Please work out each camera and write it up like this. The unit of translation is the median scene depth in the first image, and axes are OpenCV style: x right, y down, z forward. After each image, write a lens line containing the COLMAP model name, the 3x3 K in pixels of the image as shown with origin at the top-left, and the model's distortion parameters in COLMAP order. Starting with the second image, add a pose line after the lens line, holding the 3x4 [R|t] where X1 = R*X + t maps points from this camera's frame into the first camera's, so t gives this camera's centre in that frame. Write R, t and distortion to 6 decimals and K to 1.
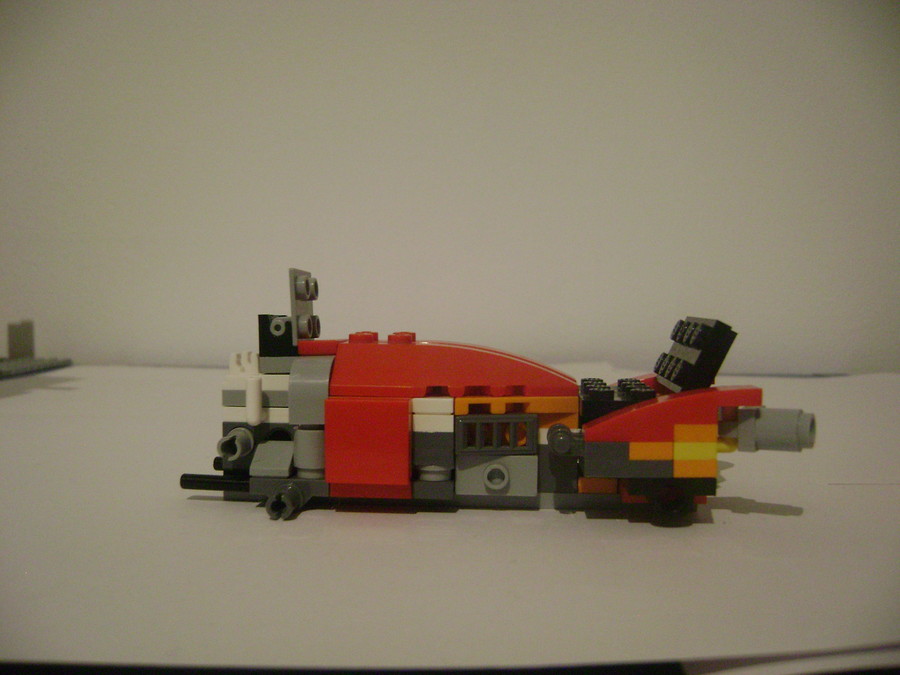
lens RADIAL K [[893.4, 0, 451.2], [0, 893.4, 335.1], [0, 0, 1]] dist [-0.165826, 0.000000]
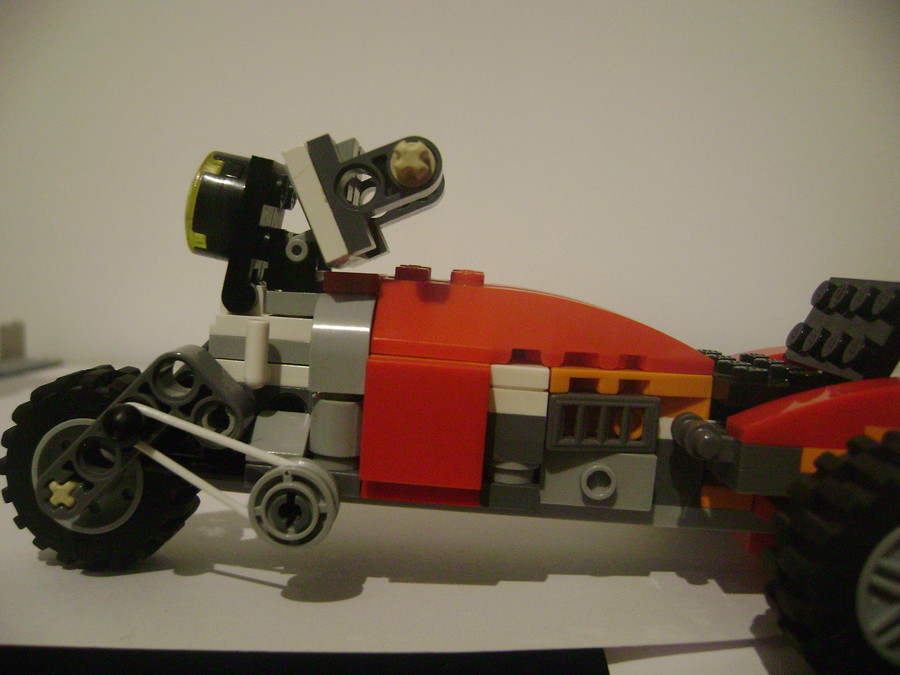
lens RADIAL K [[893.4, 0, 423.2], [0, 893.4, 332.3], [0, 0, 1]] dist [-0.165826, 0.000000]
pose [[0.997293, 0.064722, 0.034890, -0.122216], [-0.066324, 0.996696, 0.046882, 0.016754], [-0.031741, -0.049069, 0.998291, 0.308705]]
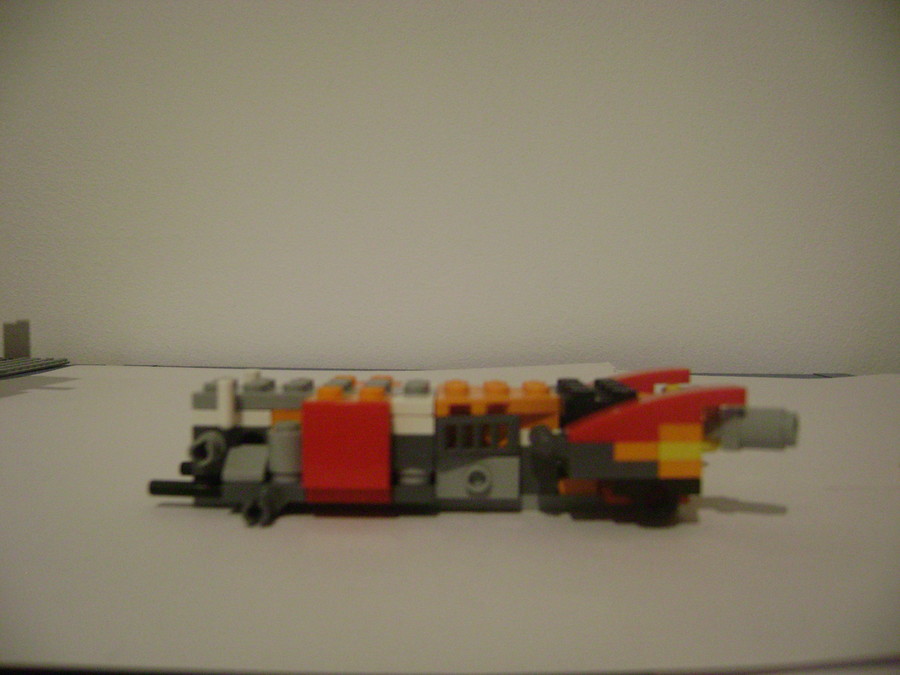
lens RADIAL K [[893.4, 0, 443.4], [0, 893.4, 332.9], [0, 0, 1]] dist [-0.165826, 0.000000]
pose [[0.997859, -0.001895, 0.065381, -0.051052], [0.002229, 0.999985, -0.005027, 0.002652], [-0.065370, 0.005162, 0.997848, 0.022331]]
